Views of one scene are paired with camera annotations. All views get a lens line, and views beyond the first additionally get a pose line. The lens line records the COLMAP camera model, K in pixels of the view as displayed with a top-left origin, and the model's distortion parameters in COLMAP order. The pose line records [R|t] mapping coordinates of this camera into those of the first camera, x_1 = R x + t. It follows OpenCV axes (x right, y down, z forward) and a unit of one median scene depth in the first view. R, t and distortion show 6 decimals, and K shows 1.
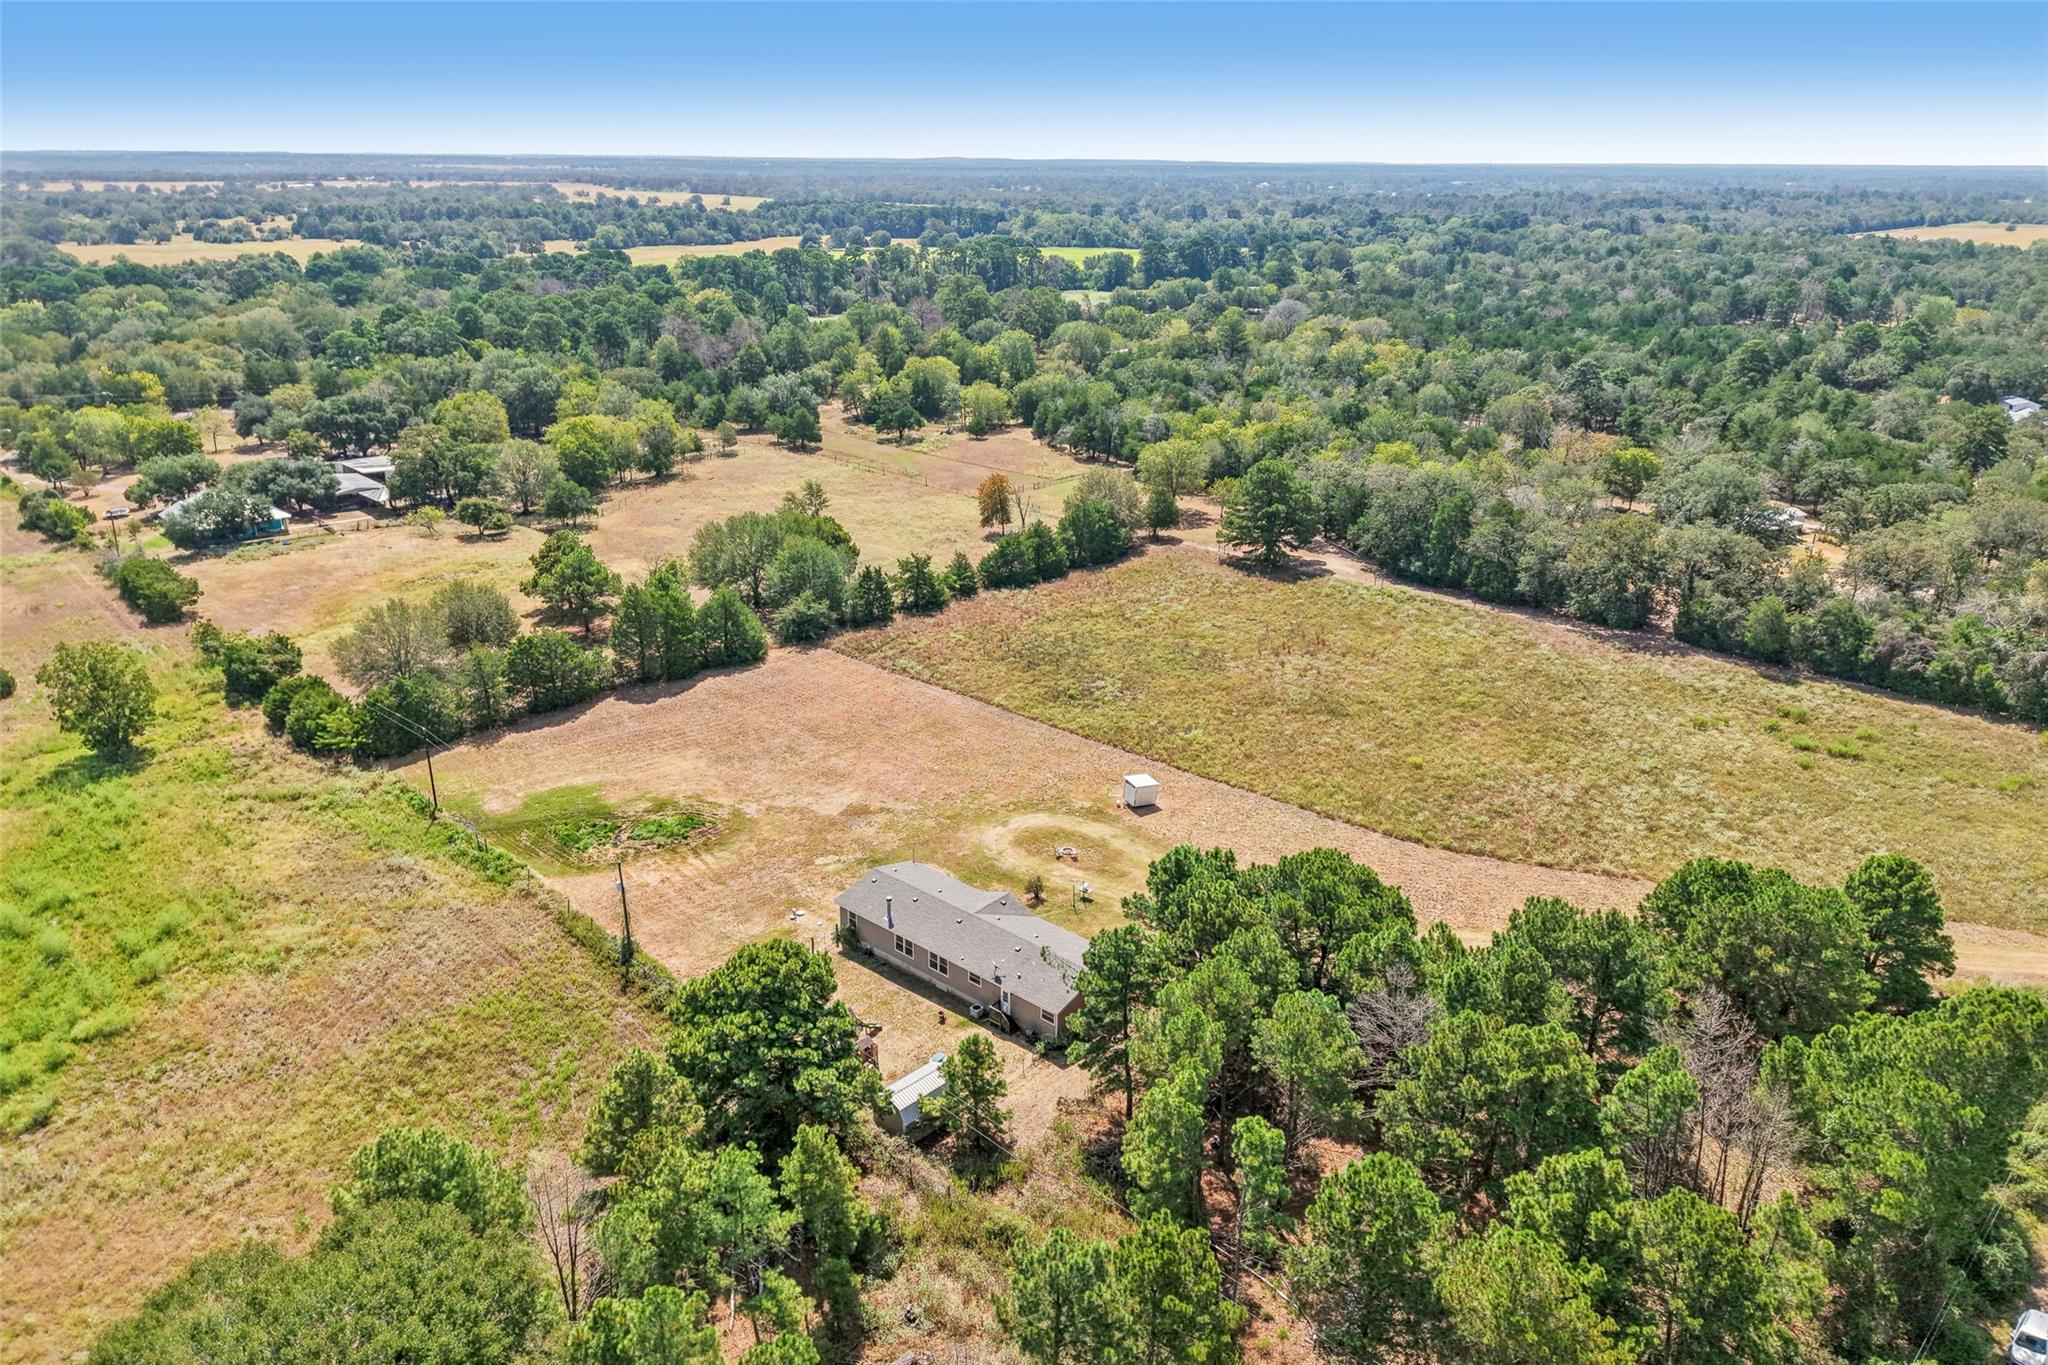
lens RADIAL K [[1360.5, 0, 1024.0], [0, 1360.5, 682.5], [0, 0, 1]] dist [0.095405, -0.136334]
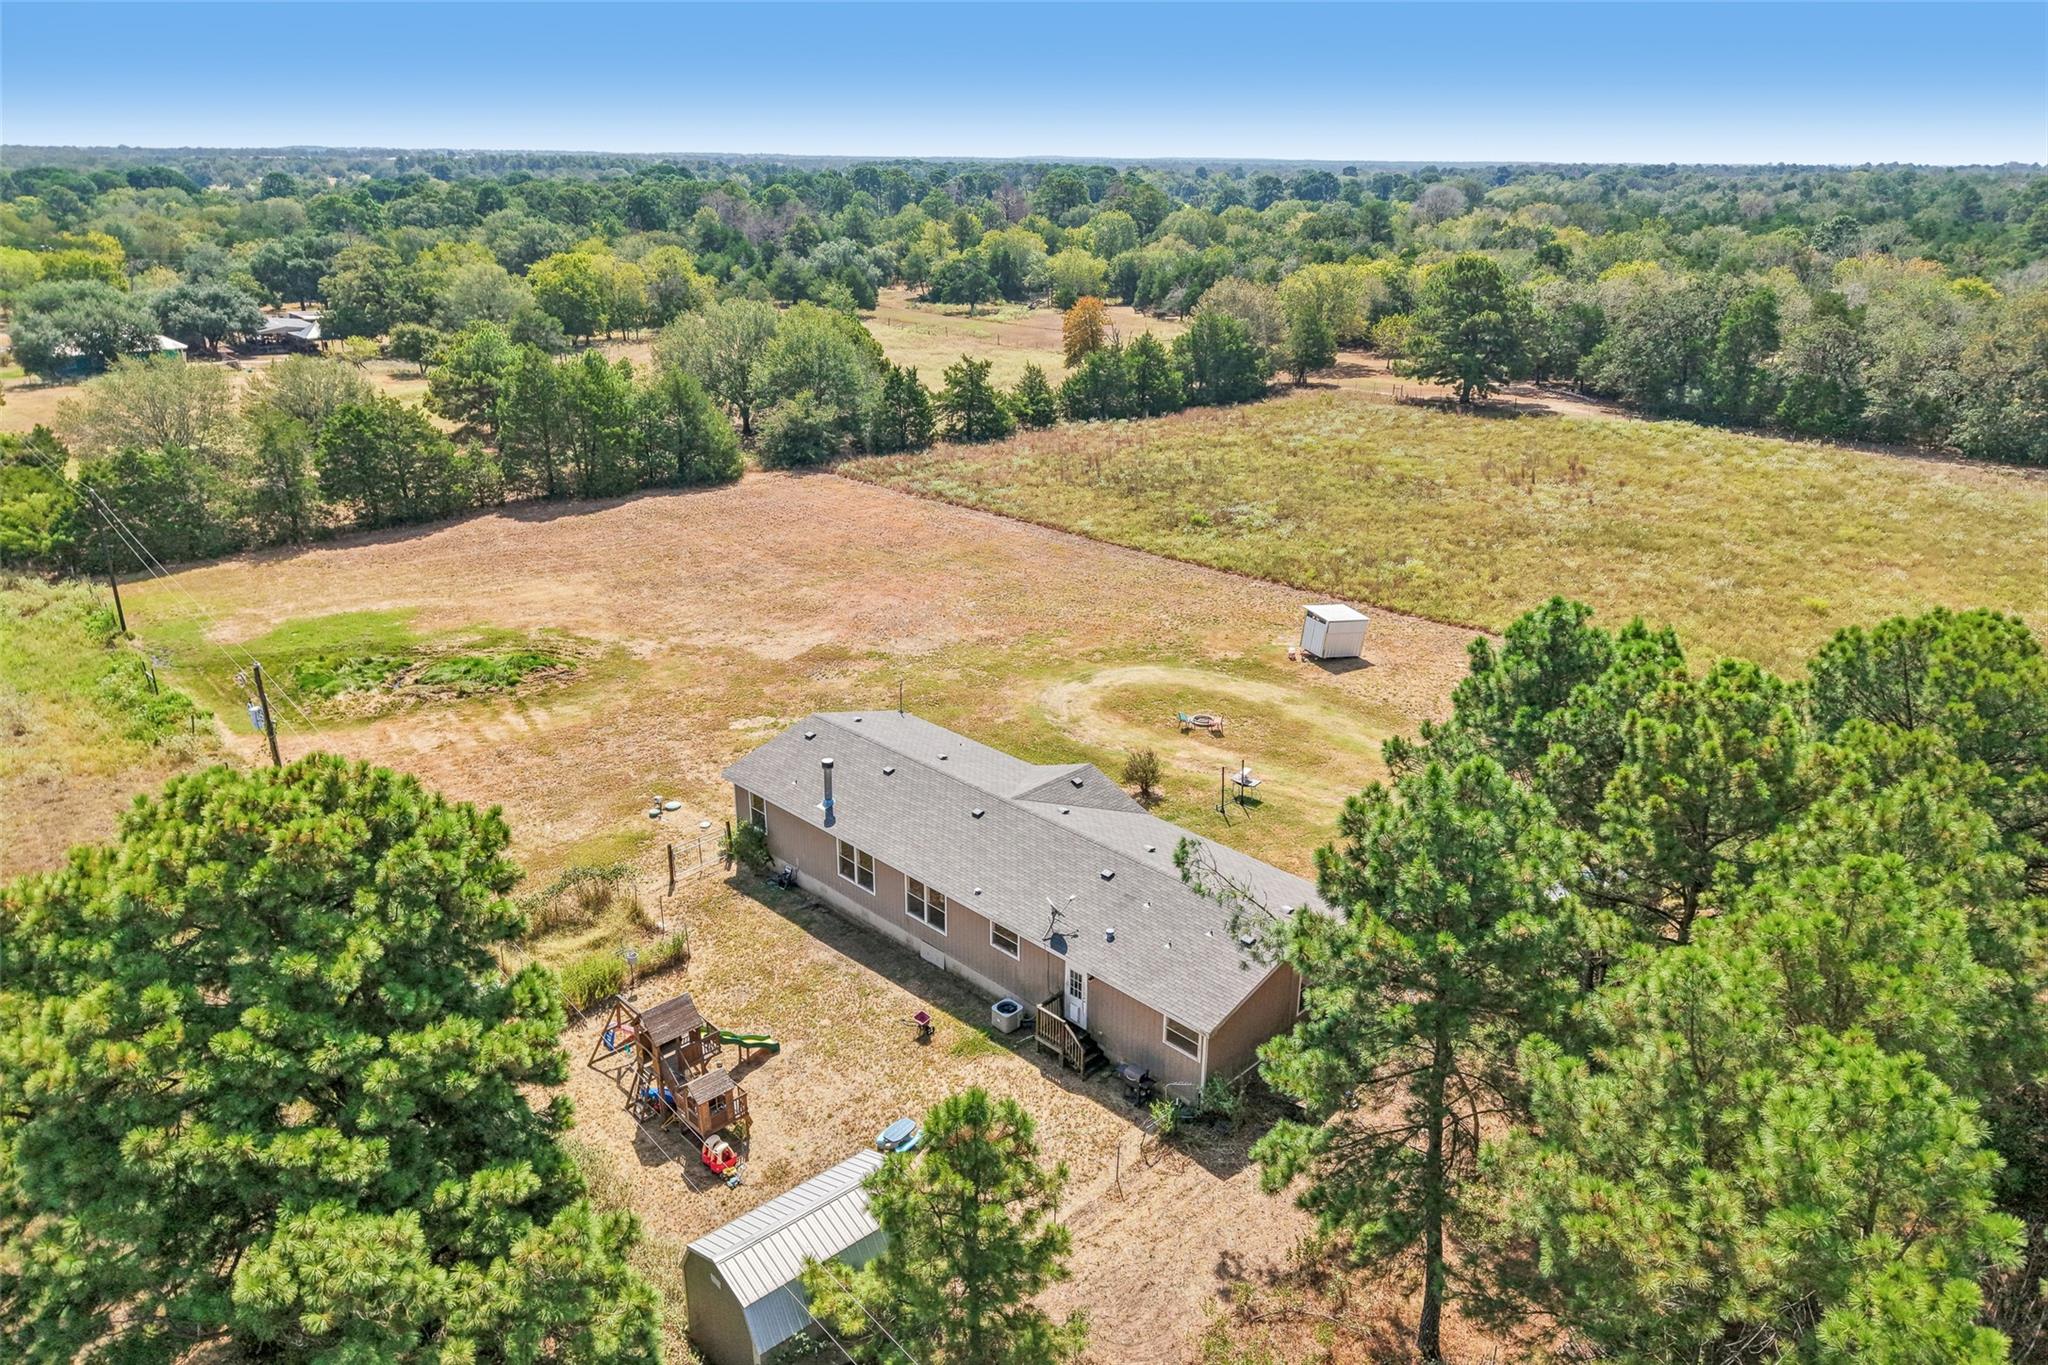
lens RADIAL K [[1380.4, 0, 1033.9], [0, 1380.4, 682.5], [0, 0, 1]] dist [0.035294, -0.004968]
pose [[0.998114, 0.028440, -0.054405, -0.004559], [-0.028439, 0.999595, 0.000787, 0.102371], [0.054405, 0.000762, 0.998519, 0.429450]]
